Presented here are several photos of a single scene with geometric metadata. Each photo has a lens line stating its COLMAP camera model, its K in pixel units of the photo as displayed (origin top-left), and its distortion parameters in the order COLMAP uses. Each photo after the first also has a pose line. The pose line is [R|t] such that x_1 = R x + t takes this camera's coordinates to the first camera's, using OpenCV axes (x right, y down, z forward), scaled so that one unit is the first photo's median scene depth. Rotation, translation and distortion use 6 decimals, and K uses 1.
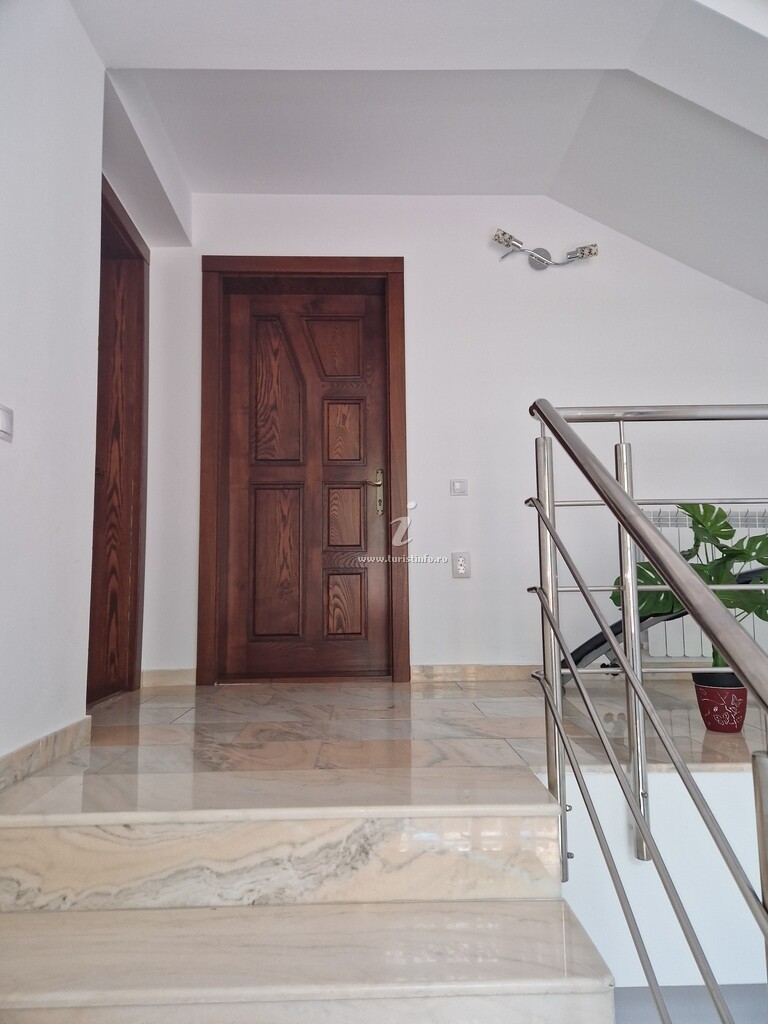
lens RADIAL K [[690.6, 0, 393.2], [0, 690.6, 516.3], [0, 0, 1]] dist [0.121113, -0.104055]
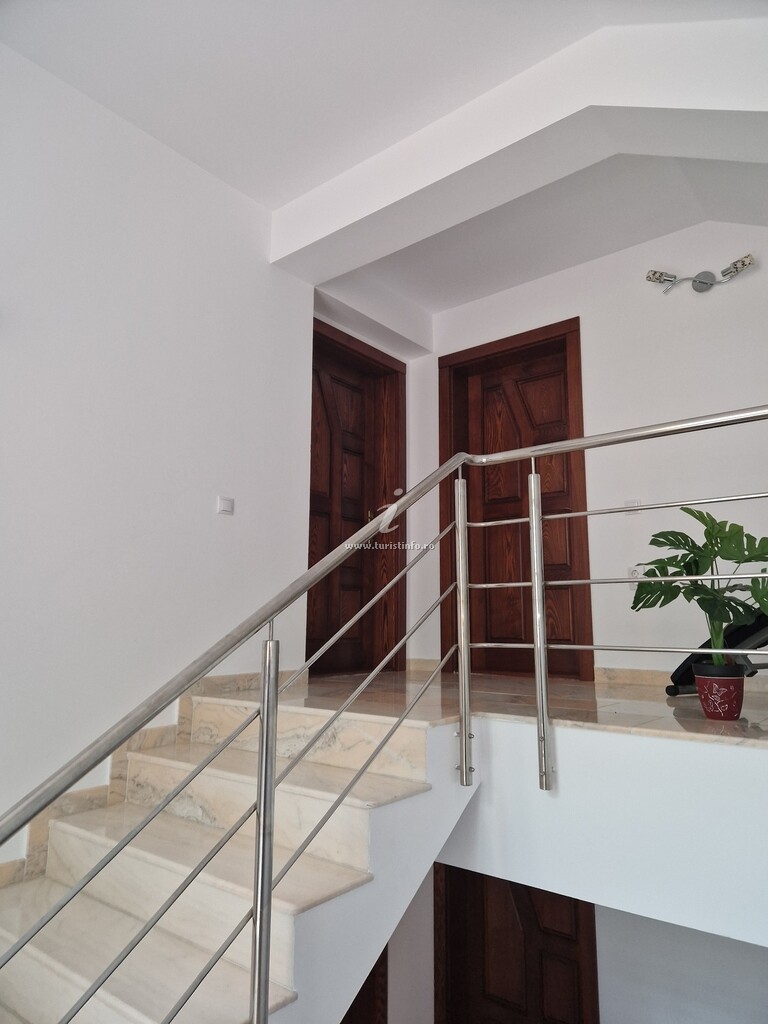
lens RADIAL K [[690.6, 0, 393.2], [0, 690.6, 516.3], [0, 0, 1]] dist [0.121113, -0.104055]
pose [[0.767201, -0.084672, -0.635793, 0.511519], [0.054816, 0.996277, -0.066534, 0.025340], [0.639060, 0.016193, 0.768987, -0.097521]]
